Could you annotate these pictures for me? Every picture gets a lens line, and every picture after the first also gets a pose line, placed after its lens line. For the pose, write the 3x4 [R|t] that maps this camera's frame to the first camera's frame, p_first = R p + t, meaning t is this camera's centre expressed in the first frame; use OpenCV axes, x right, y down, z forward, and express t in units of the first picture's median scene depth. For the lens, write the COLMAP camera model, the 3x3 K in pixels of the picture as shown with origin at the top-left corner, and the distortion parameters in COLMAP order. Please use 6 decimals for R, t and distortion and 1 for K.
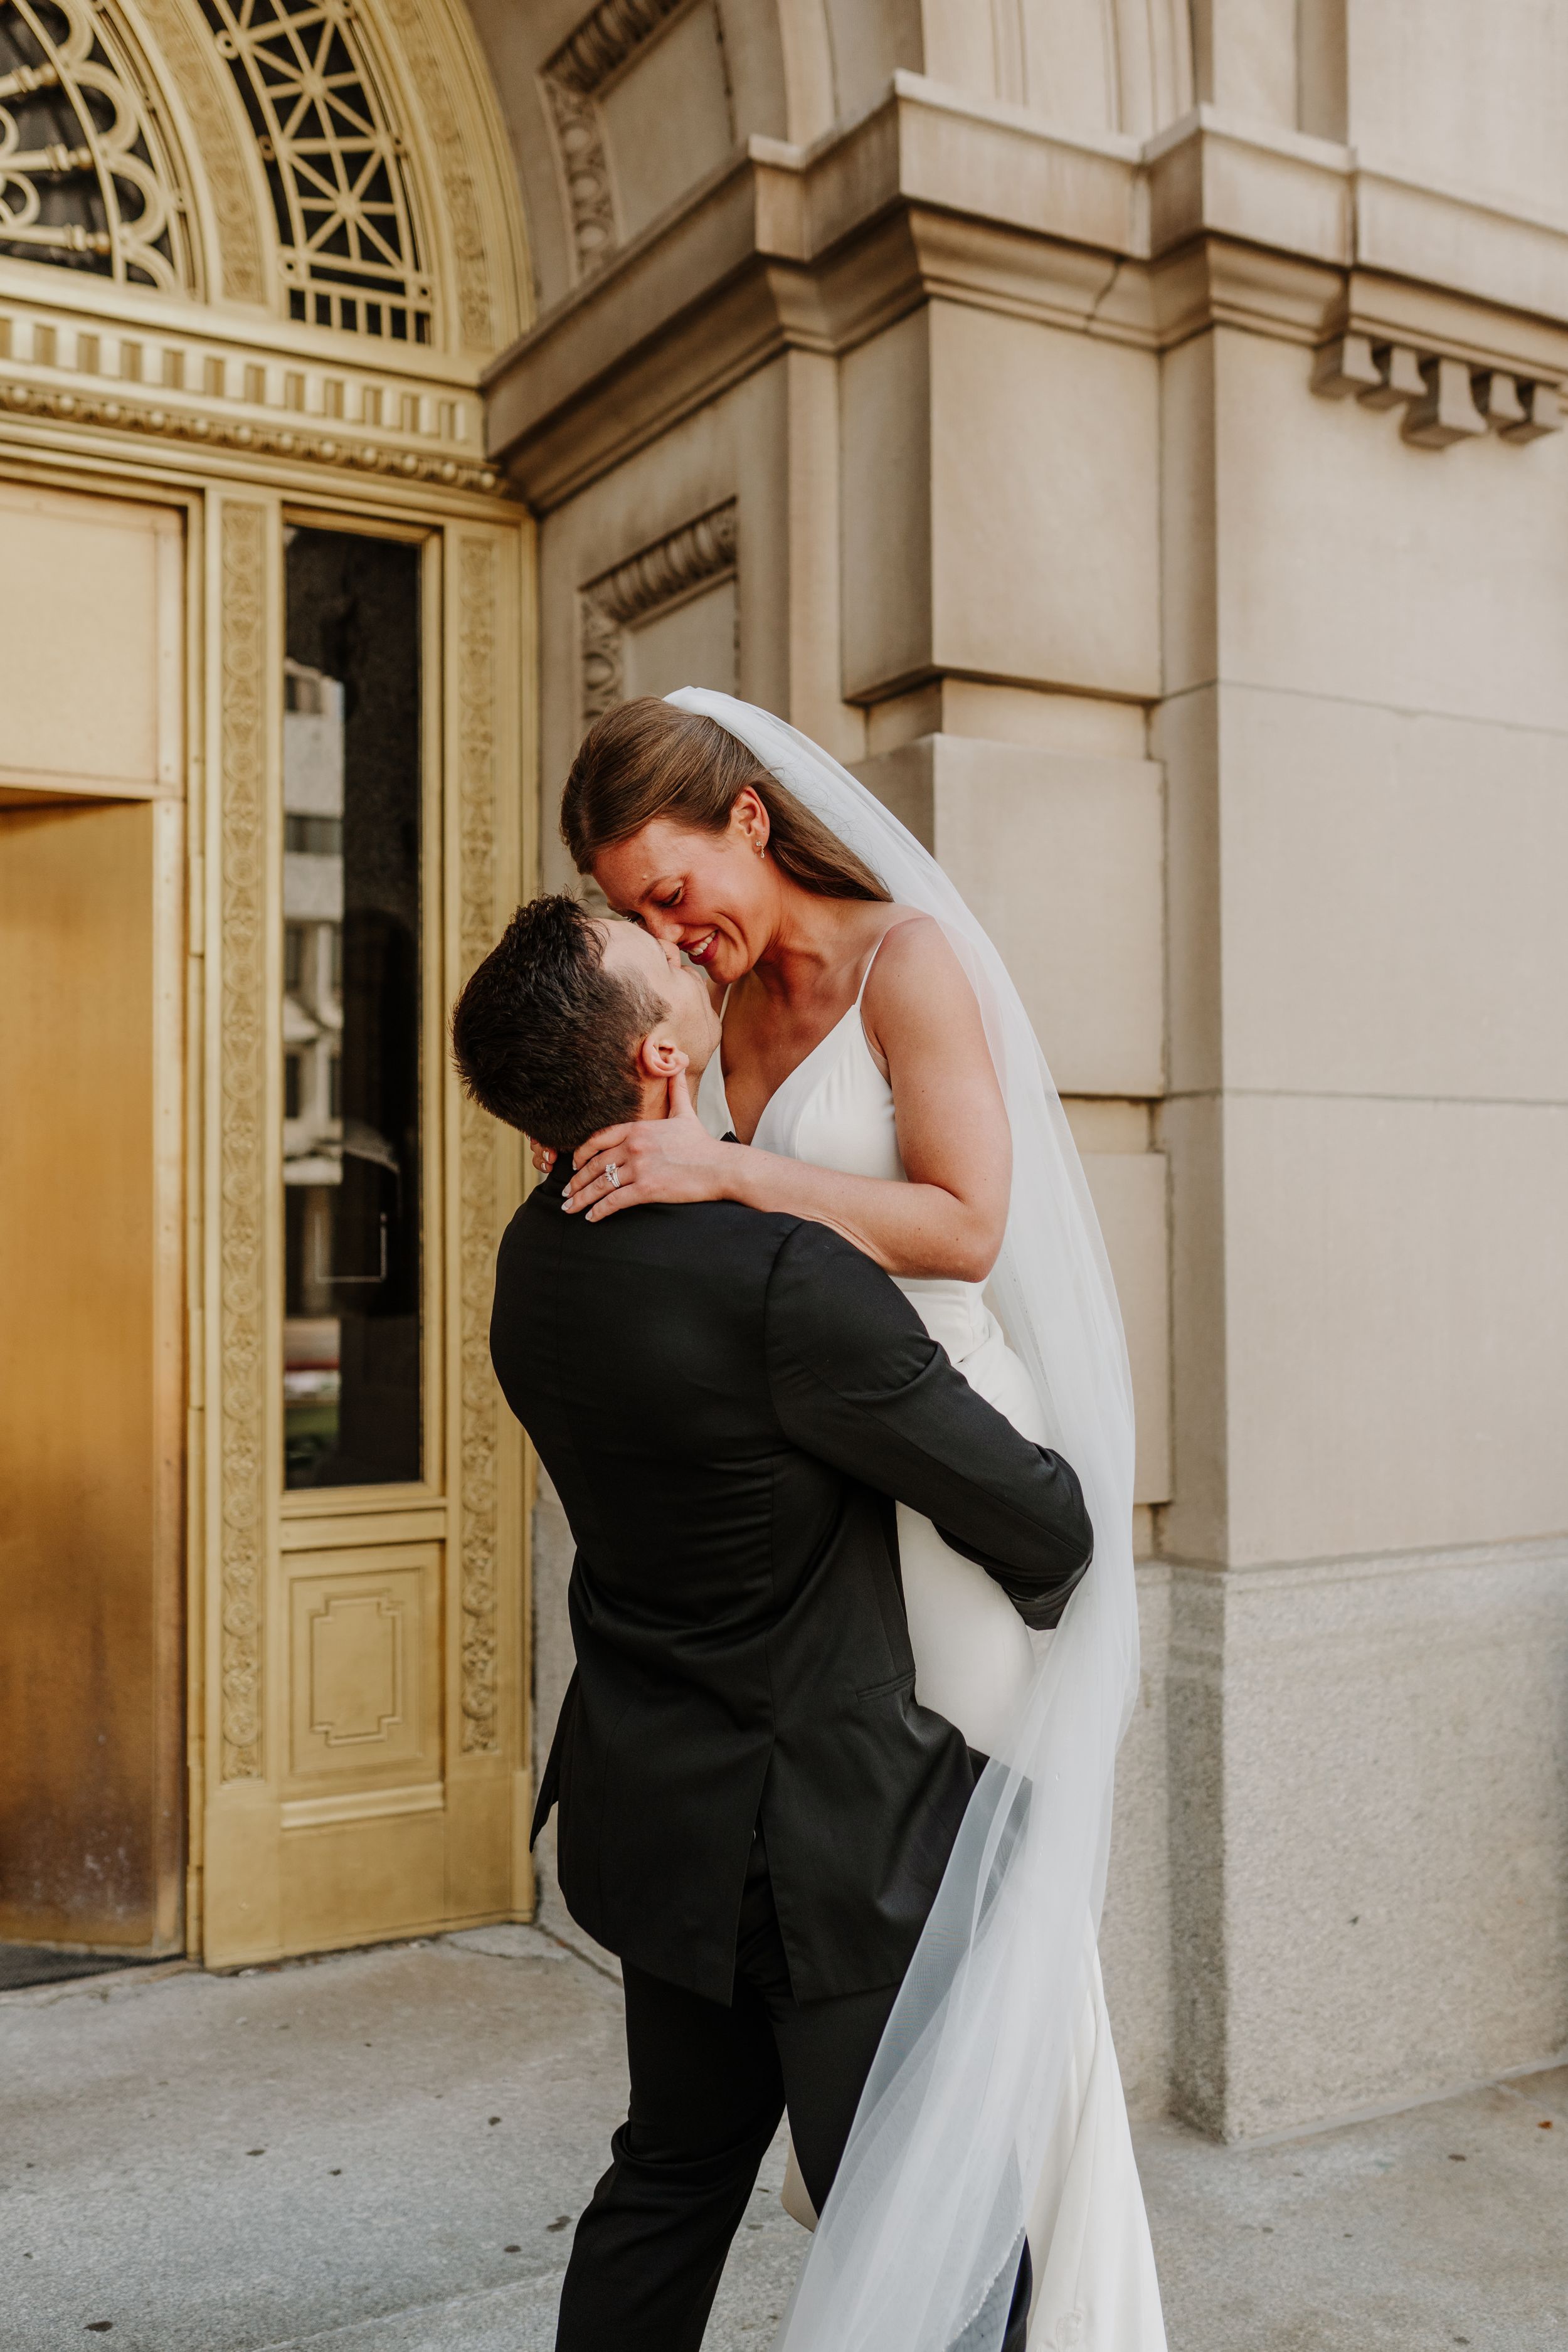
lens RADIAL K [[2279.1, 0, 789.7], [0, 2279.1, 1194.4], [0, 0, 1]] dist [0.002183, 0.000000]
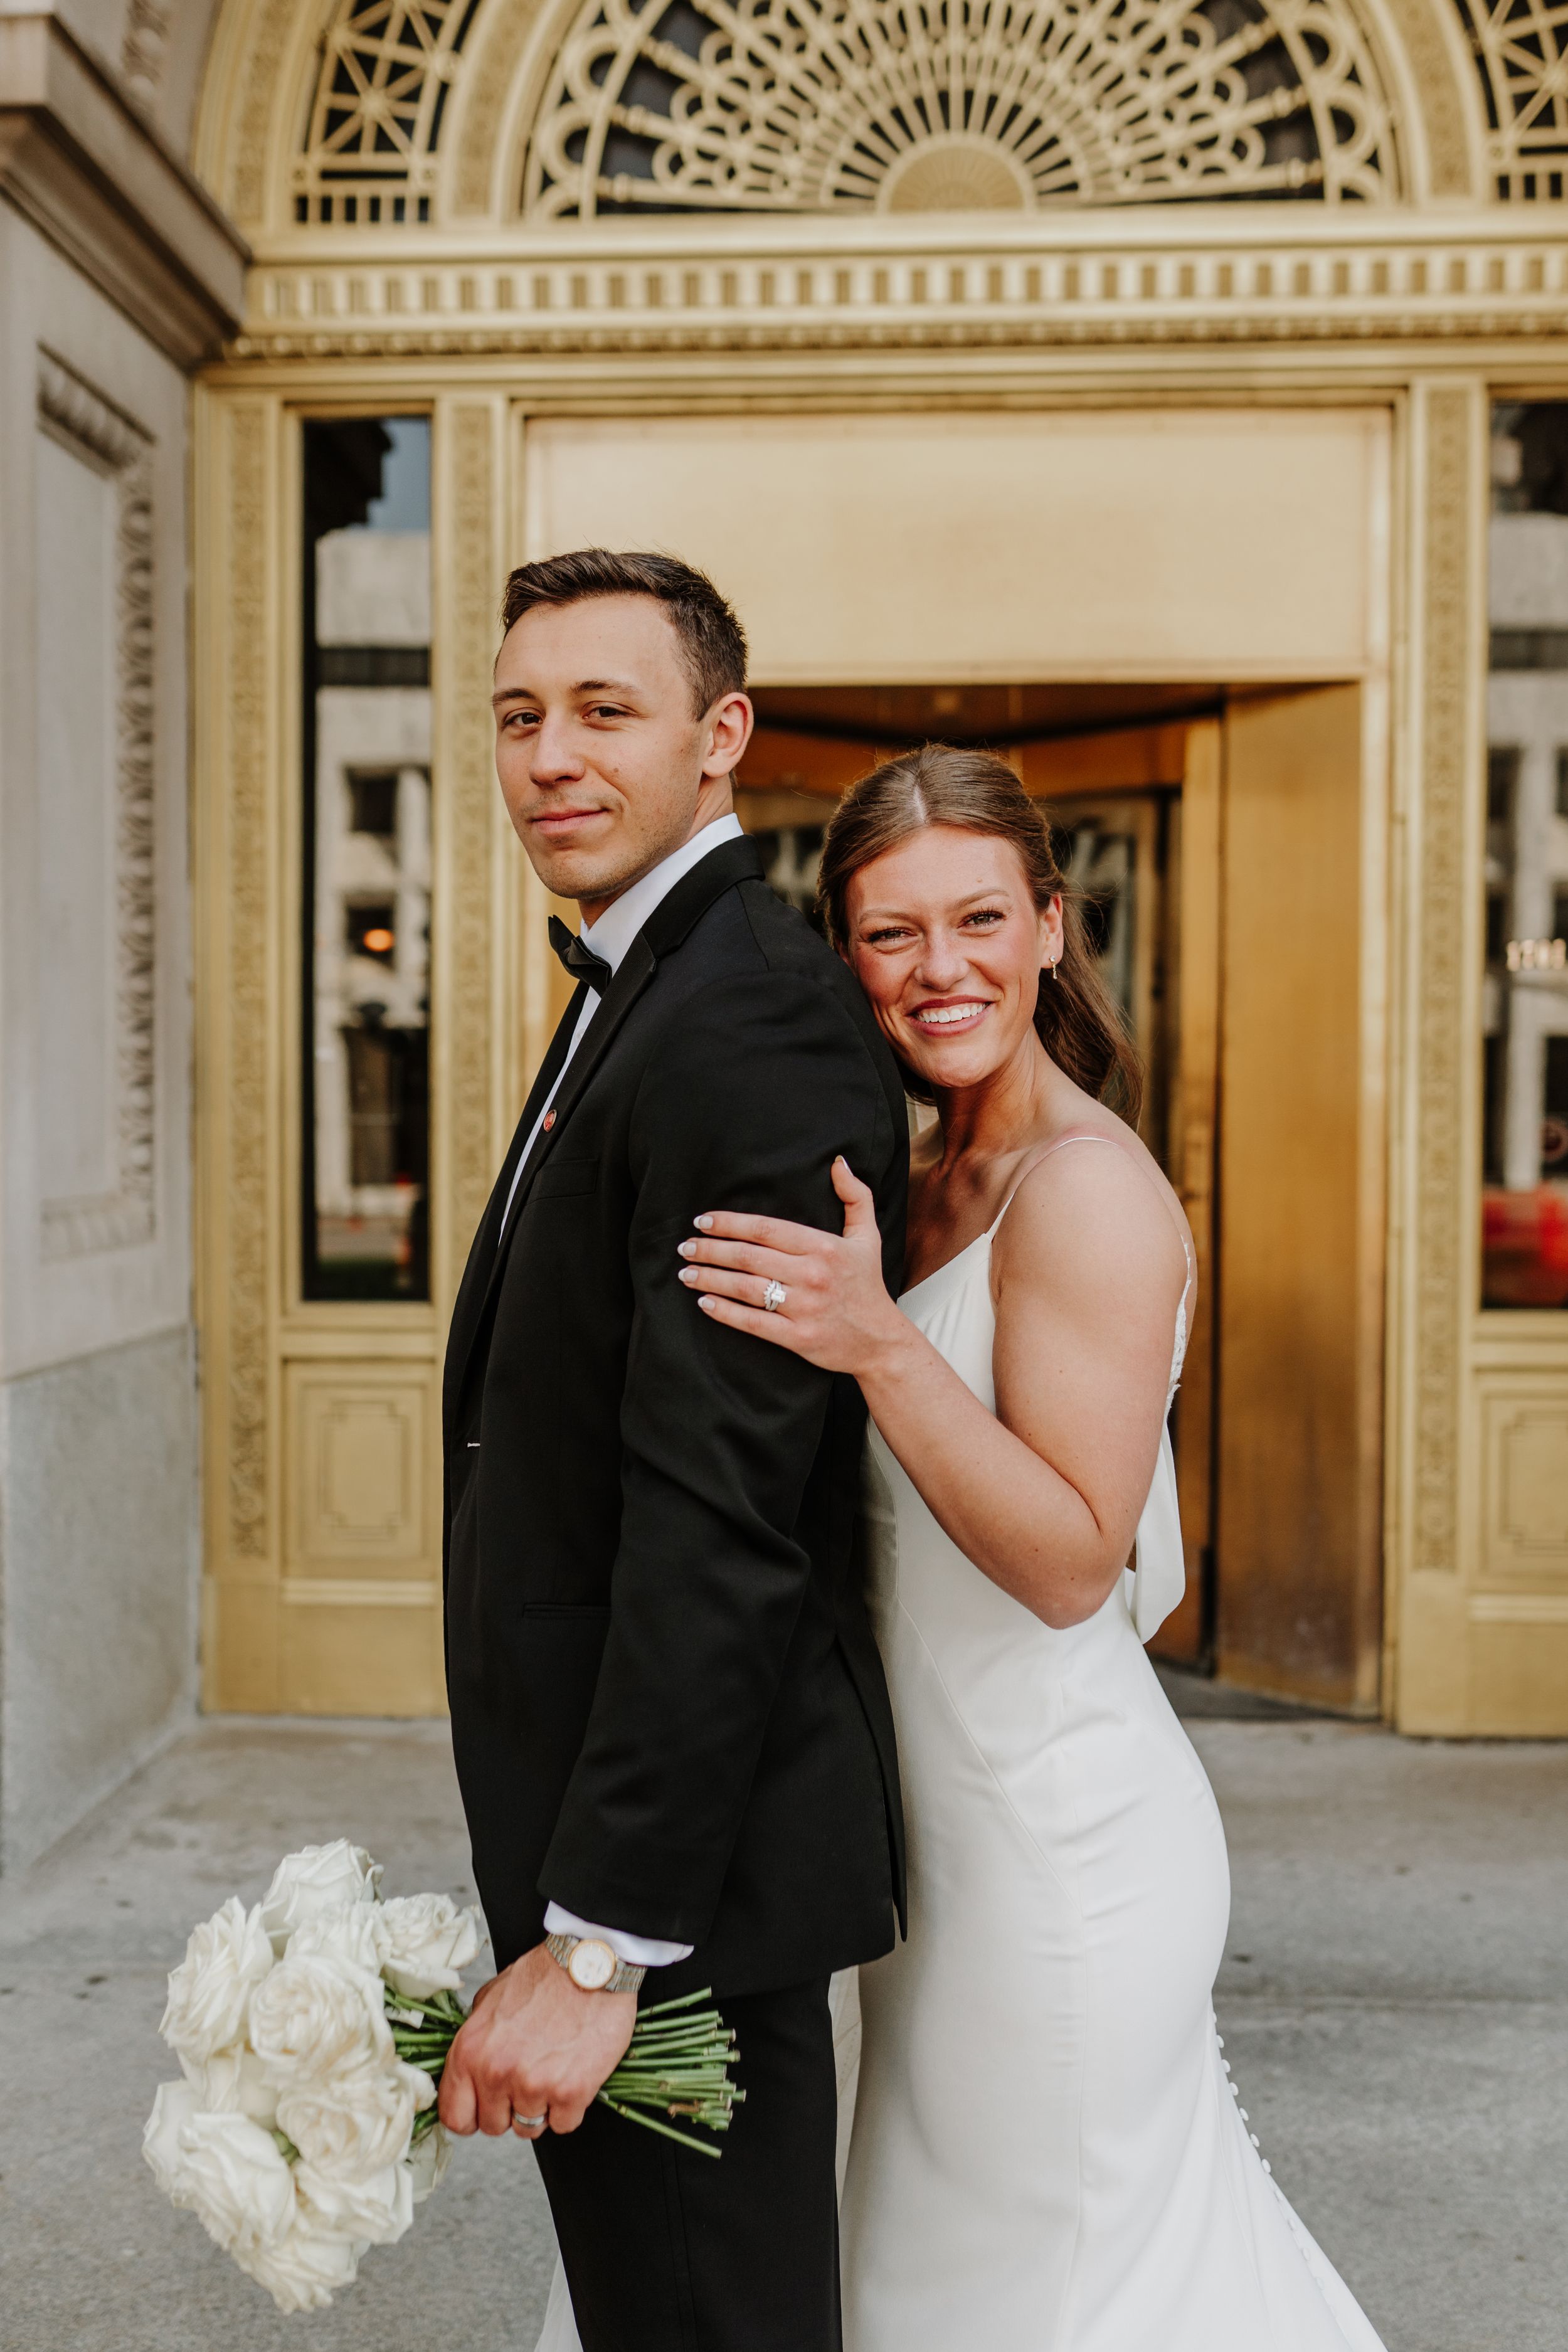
lens RADIAL K [[2279.1, 0, 781.5], [0, 2279.1, 1168.1], [0, 0, 1]] dist [0.002183, 0.000000]
pose [[0.842905, 0.023798, -0.537536, 0.081722], [0.006864, 0.998465, 0.054967, 0.000158], [0.538019, -0.050021, 0.841447, -0.087009]]
